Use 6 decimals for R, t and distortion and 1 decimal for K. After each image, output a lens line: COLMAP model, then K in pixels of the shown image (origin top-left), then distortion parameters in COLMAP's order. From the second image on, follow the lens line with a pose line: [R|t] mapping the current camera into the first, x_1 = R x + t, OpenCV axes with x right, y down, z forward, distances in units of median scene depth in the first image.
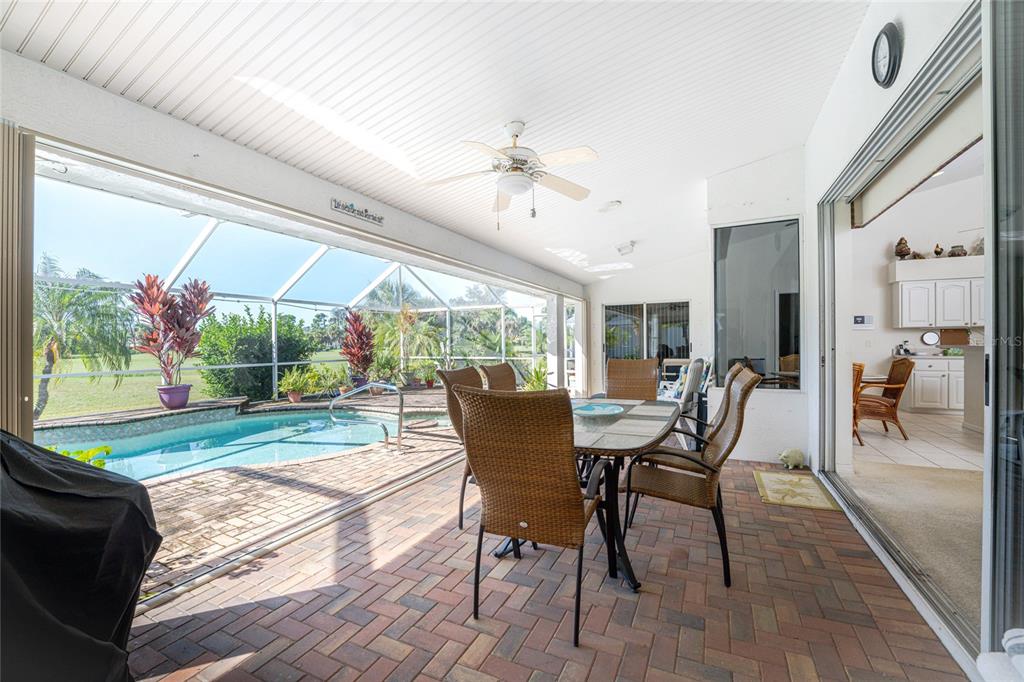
lens RADIAL K [[416.9, 0, 510.3], [0, 416.9, 344.5], [0, 0, 1]] dist [-0.018224, -0.000048]
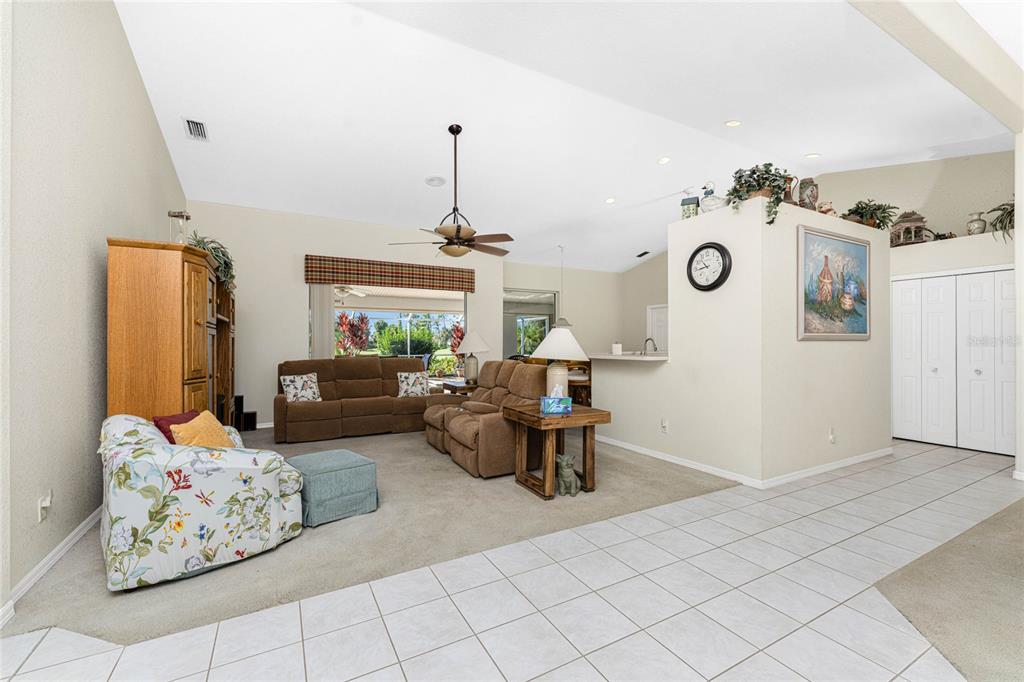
lens RADIAL K [[424.9, 0, 513.6], [0, 424.9, 347.5], [0, 0, 1]] dist [-0.001875, -0.000261]
pose [[0.816960, 0.014278, -0.576518, 1.199969], [-0.008320, 0.999881, 0.012973, -0.020089], [0.576635, -0.005802, 0.816981, -0.327689]]
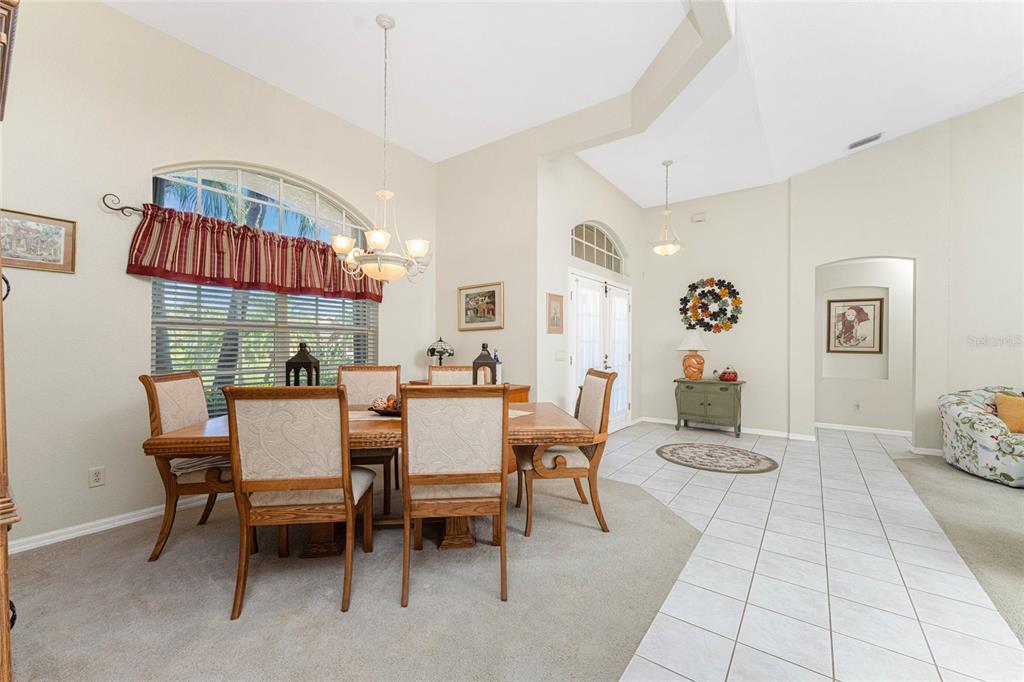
lens RADIAL K [[409.5, 0, 511.5], [0, 409.5, 343.3], [0, 0, 1]] dist [-0.002417, -0.000161]
pose [[-0.983054, 0.001219, 0.183314, 1.346529], [0.000801, 0.999997, -0.002353, -0.022032], [-0.183316, -0.002166, -0.983052, 0.497847]]
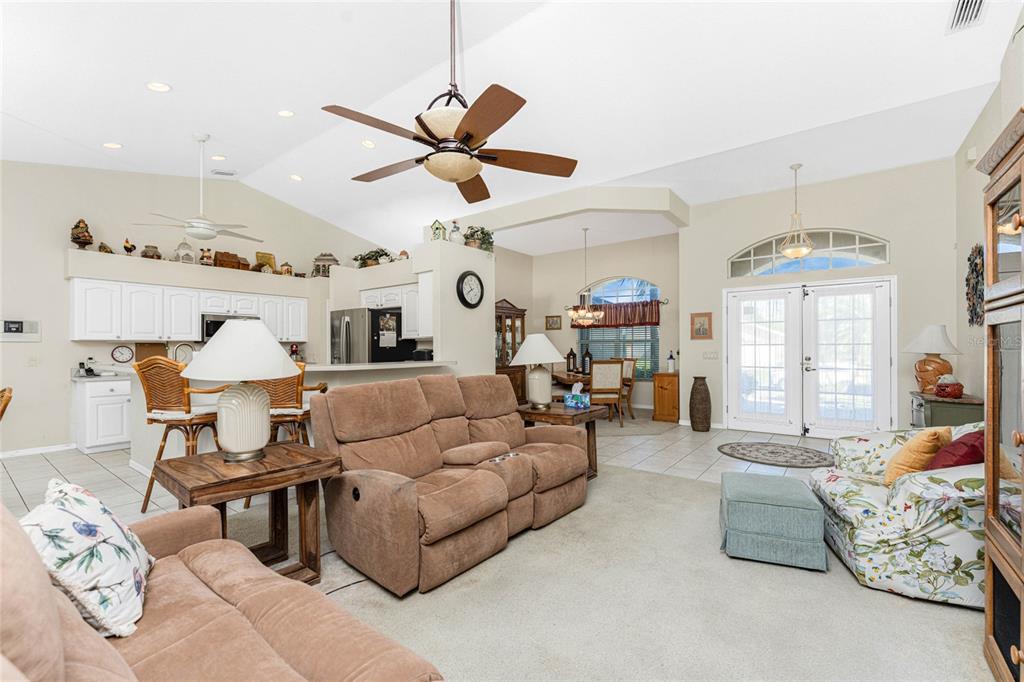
lens RADIAL K [[436.2, 0, 508.5], [0, 436.2, 347.5], [0, 0, 1]] dist [-0.001535, 0.000176]
pose [[0.198187, 0.009682, 0.980116, 0.337143], [0.006996, 0.999912, -0.011292, -0.013507], [-0.980139, 0.009095, 0.198102, 0.085046]]
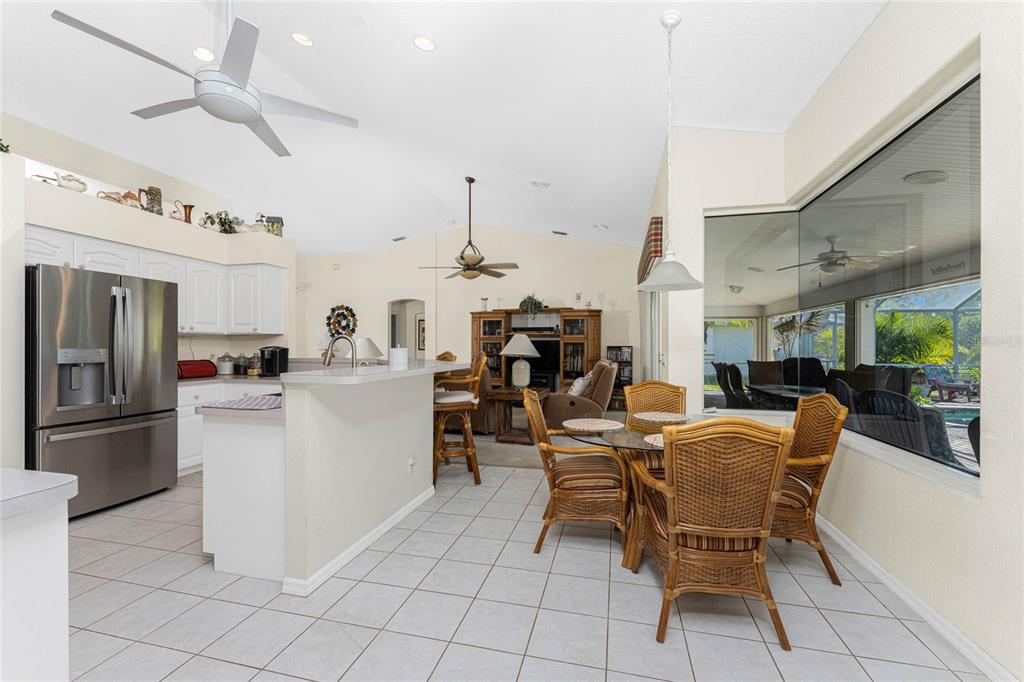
lens RADIAL K [[424.9, 0, 513.6], [0, 424.9, 347.5], [0, 0, 1]] dist [-0.001875, -0.000261]
pose [[-0.977310, 0.011631, -0.211493, 0.816592], [0.009981, 0.999911, 0.008868, -0.022431], [0.211578, 0.006556, -0.977339, 1.137977]]
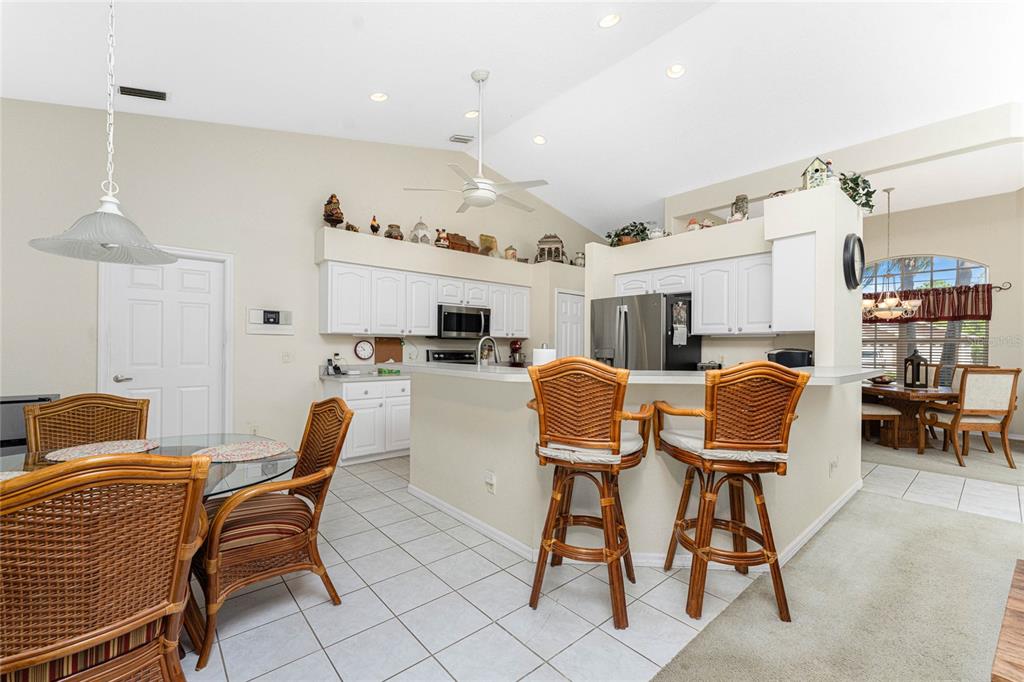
lens RADIAL K [[424.9, 0, 513.6], [0, 424.9, 347.5], [0, 0, 1]] dist [-0.001875, -0.000261]
pose [[0.391771, 0.009800, 0.920011, 0.453715], [-0.007205, 0.999945, -0.007583, -0.015795], [-0.920035, -0.003657, 0.391820, 0.474216]]
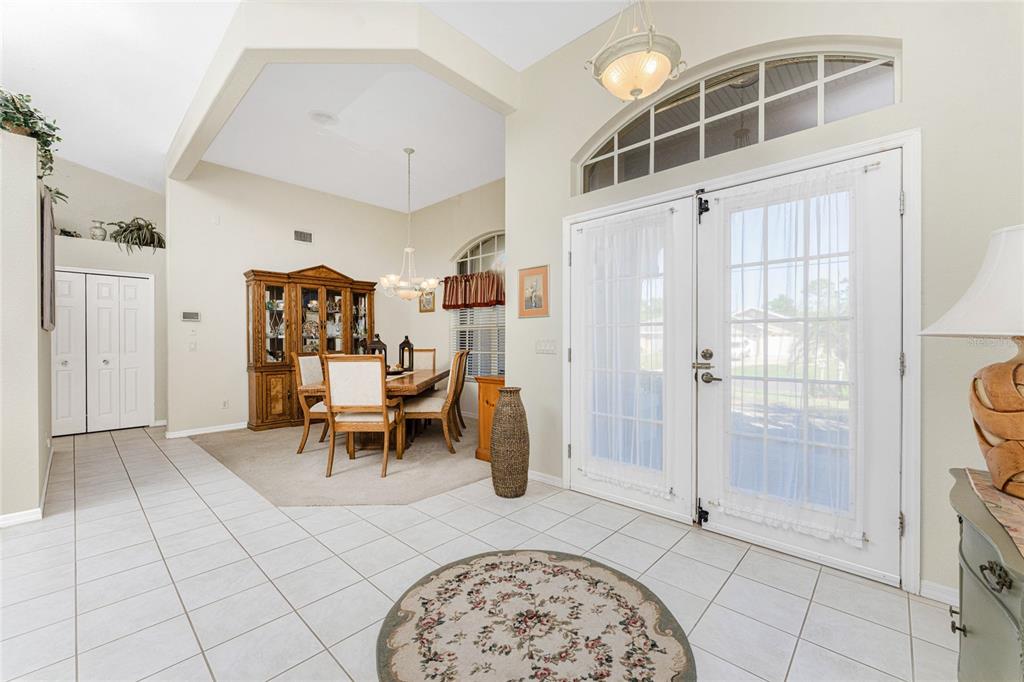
lens RADIAL K [[409.5, 0, 511.5], [0, 409.5, 343.3], [0, 0, 1]] dist [-0.002417, -0.000161]
pose [[0.293680, 0.004768, 0.955892, 0.912949], [0.002837, 0.999979, -0.005860, -0.005194], [-0.955900, 0.004433, 0.293660, -0.270307]]
